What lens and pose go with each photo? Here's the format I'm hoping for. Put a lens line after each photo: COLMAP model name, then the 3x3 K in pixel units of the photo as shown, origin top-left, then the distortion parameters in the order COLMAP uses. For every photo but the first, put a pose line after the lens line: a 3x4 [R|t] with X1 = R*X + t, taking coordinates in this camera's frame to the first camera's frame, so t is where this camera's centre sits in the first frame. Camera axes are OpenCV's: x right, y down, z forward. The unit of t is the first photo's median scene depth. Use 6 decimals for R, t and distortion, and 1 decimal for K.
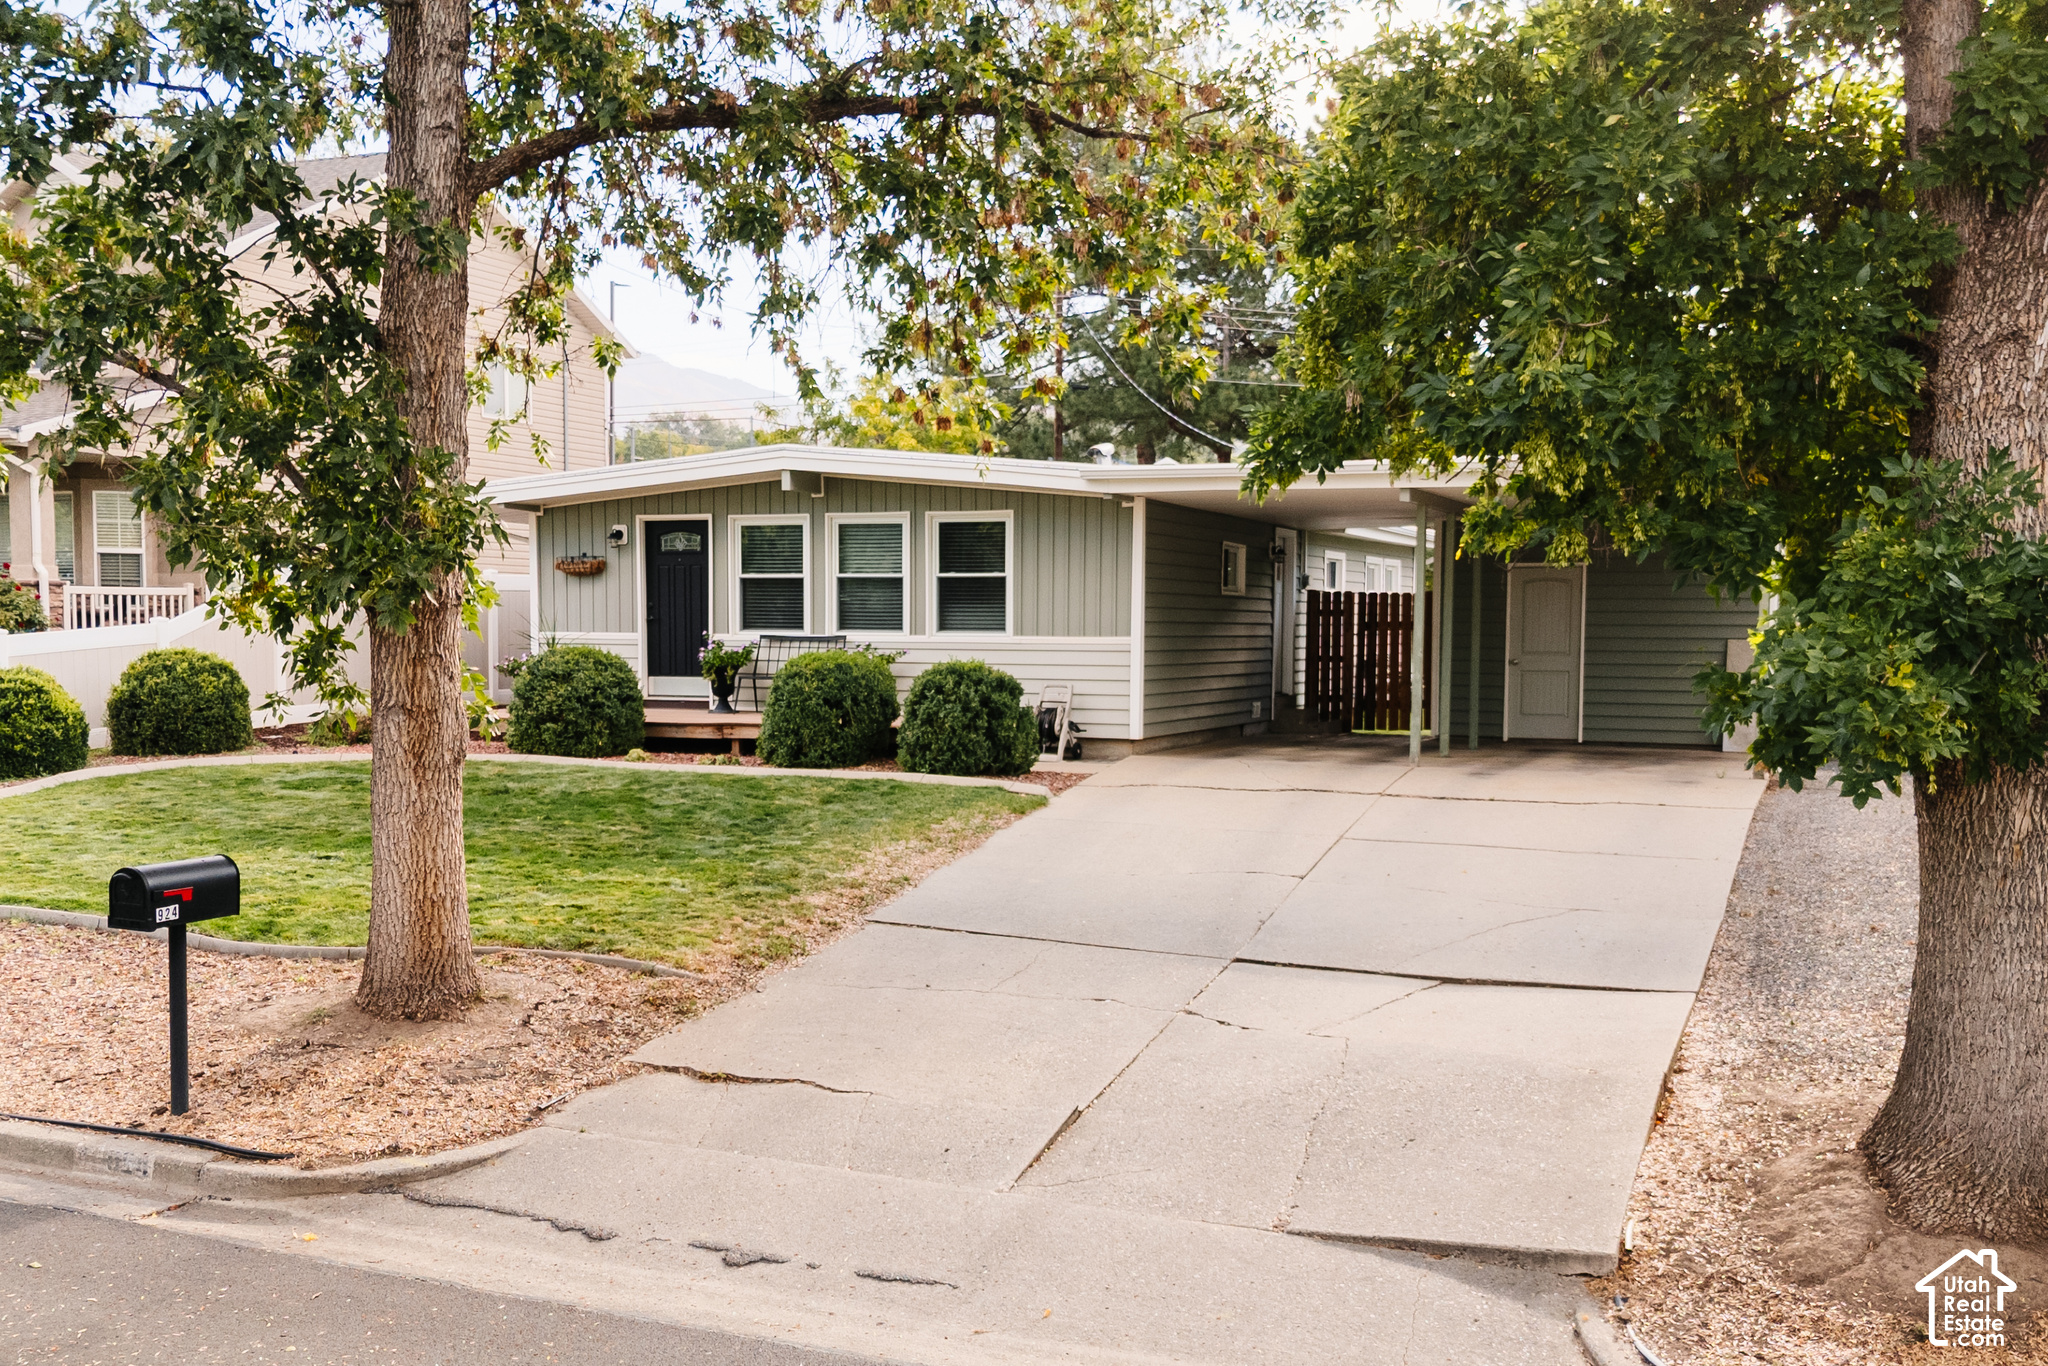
lens RADIAL K [[1789.4, 0, 1070.1], [0, 1789.4, 732.9], [0, 0, 1]] dist [0.072125, -0.104671]
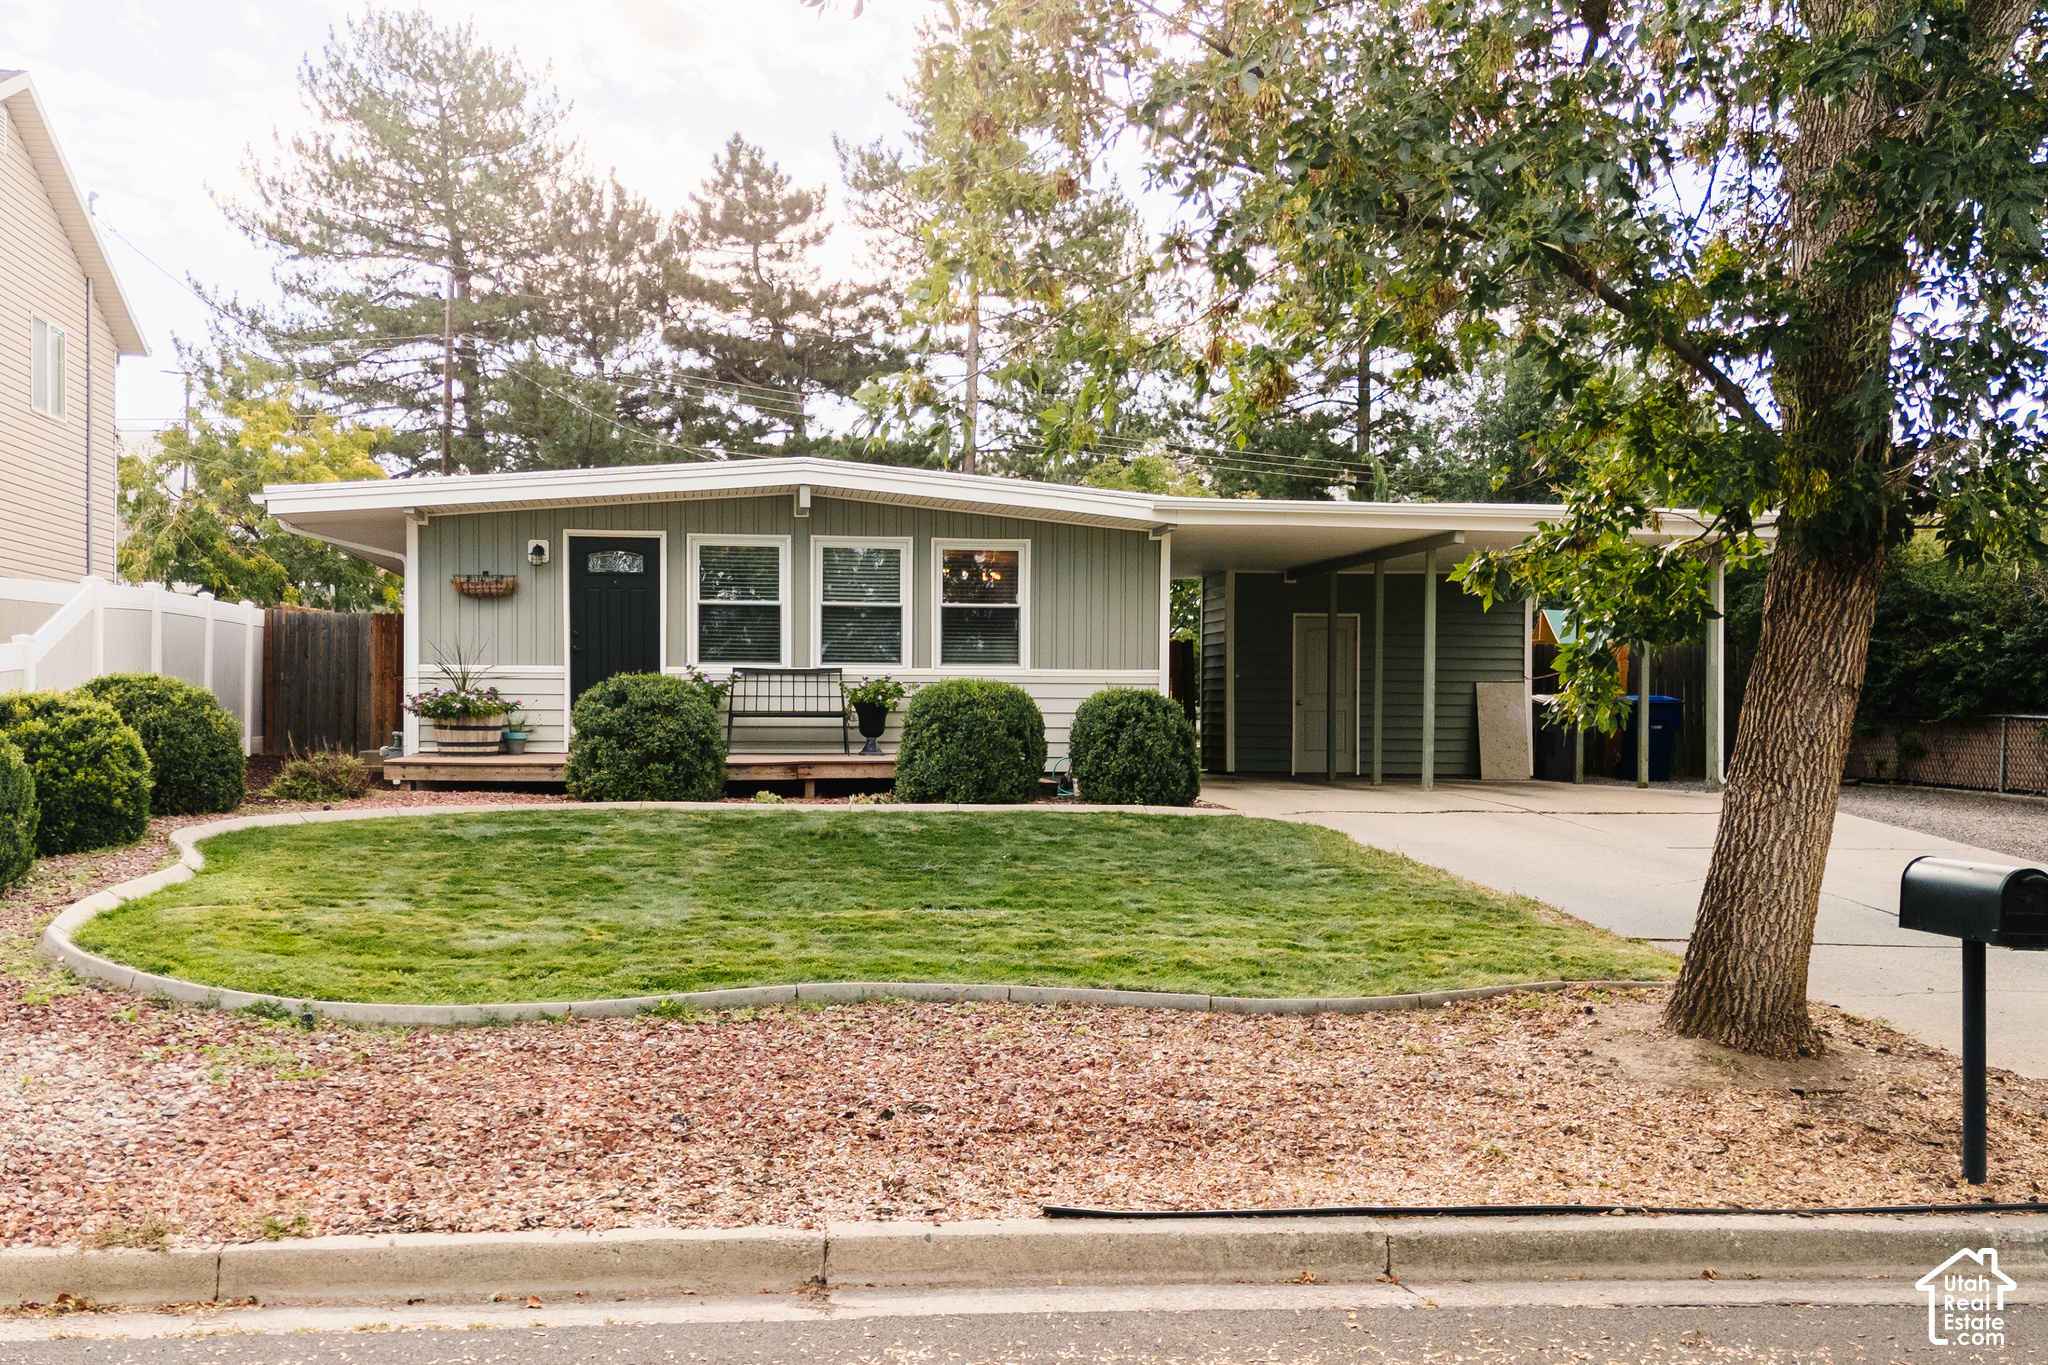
lens RADIAL K [[1734.9, 0, 953.1], [0, 1734.9, 693.1], [0, 0, 1]] dist [0.089300, -0.001036]
pose [[0.886755, 0.003569, 0.462226, -1.139670], [0.025665, 0.998048, -0.056942, 0.024669], [-0.461526, 0.062356, 0.884932, 0.438056]]
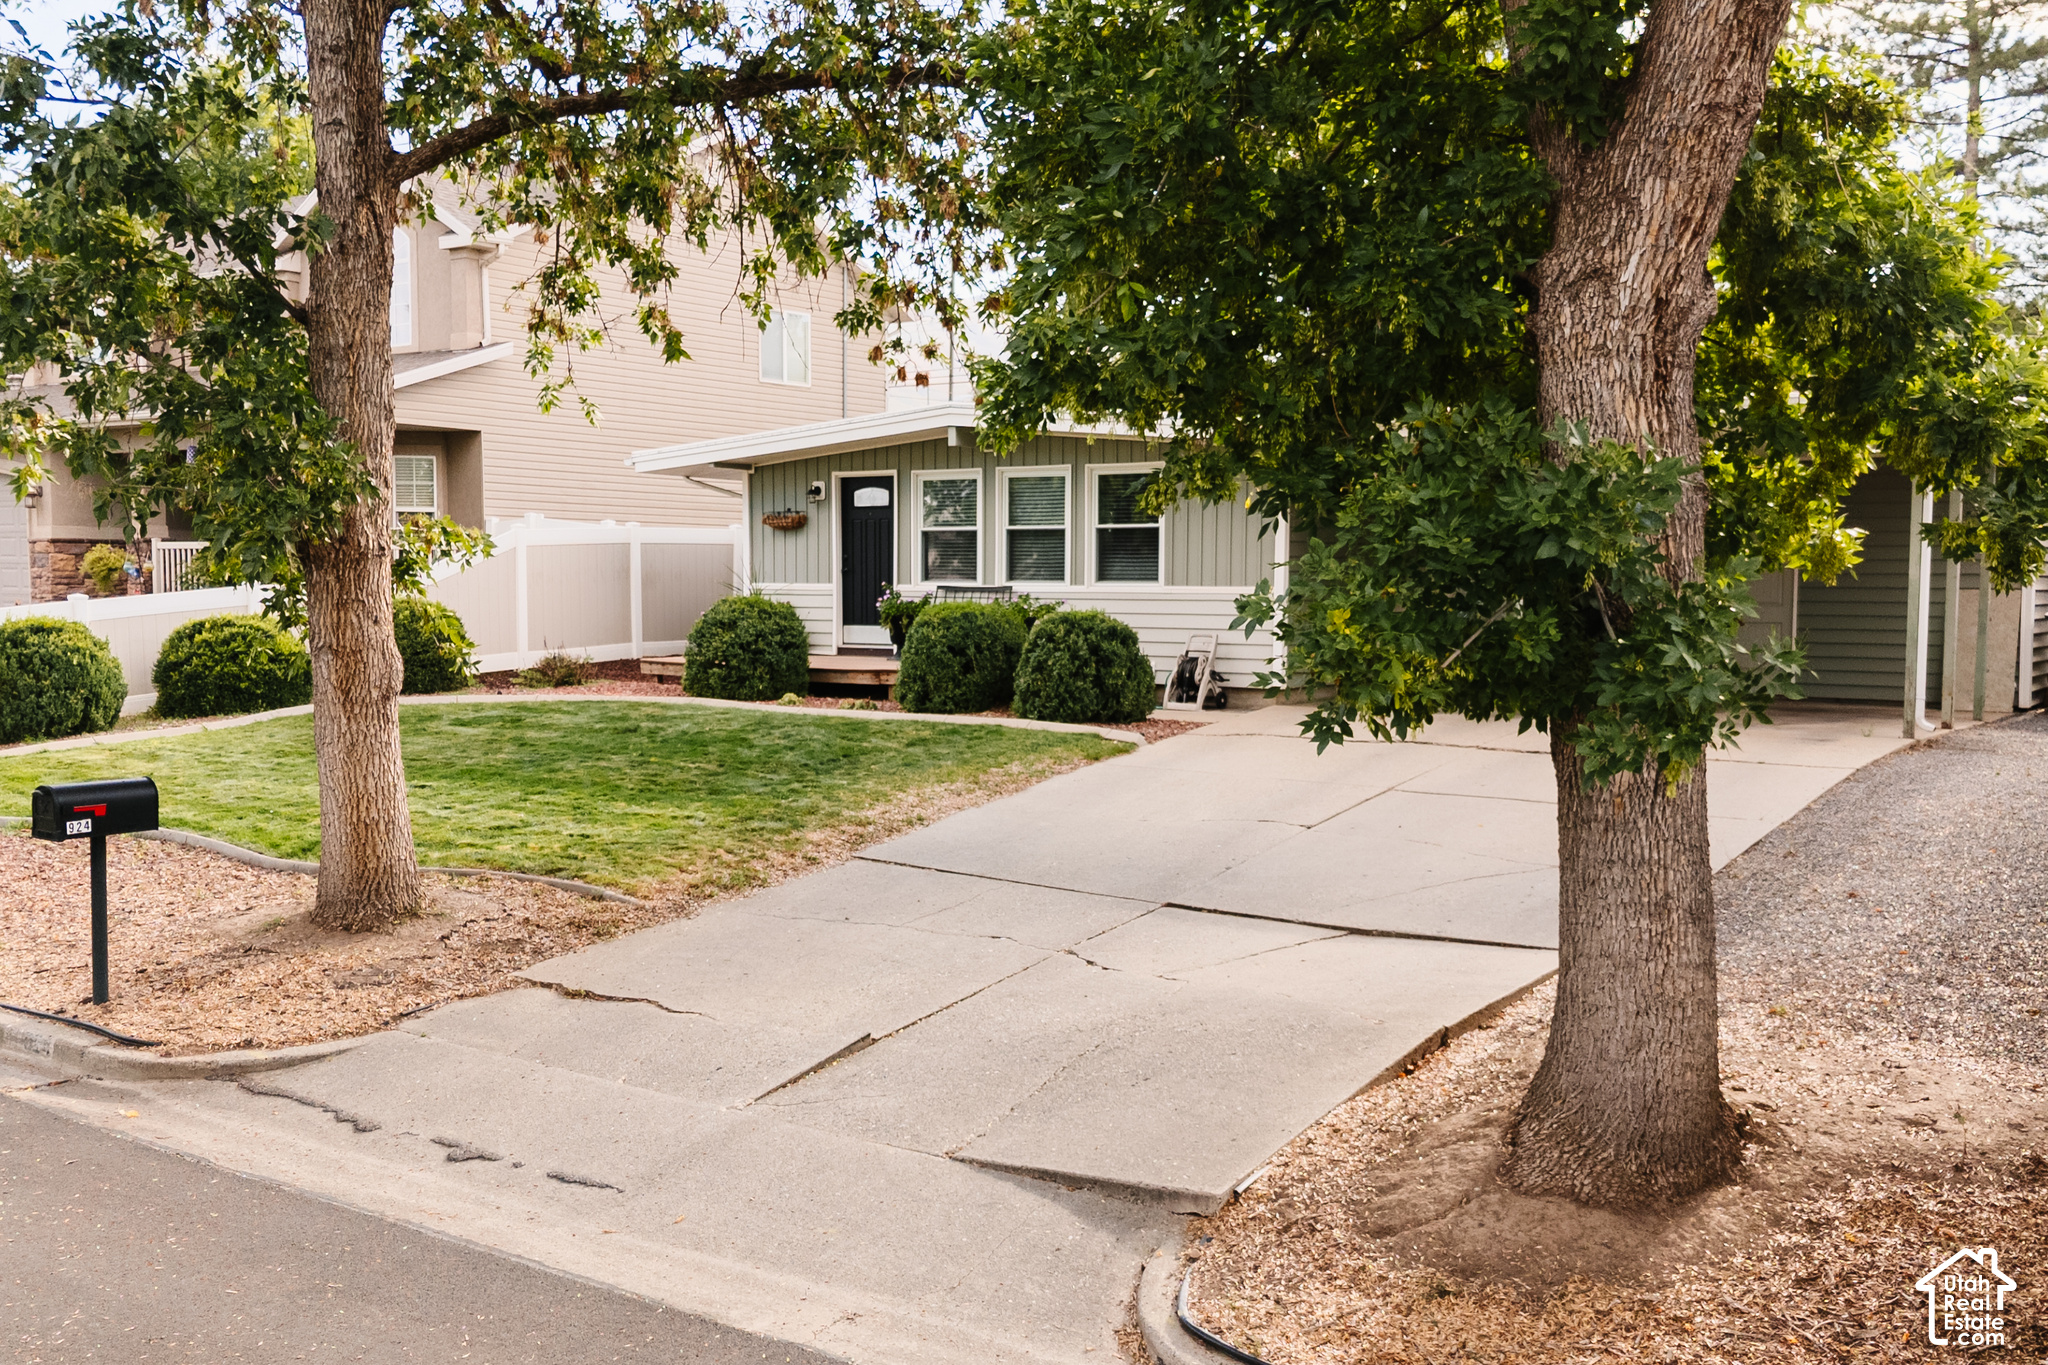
lens RADIAL K [[1791.8, 0, 1138.3], [0, 1791.8, 683.3], [0, 0, 1]] dist [0.061461, -0.066406]
pose [[0.982236, 0.010273, -0.187370, 0.327761], [-0.010503, 0.999945, -0.000238, 0.002580], [0.187357, 0.002202, 0.982289, 0.002774]]
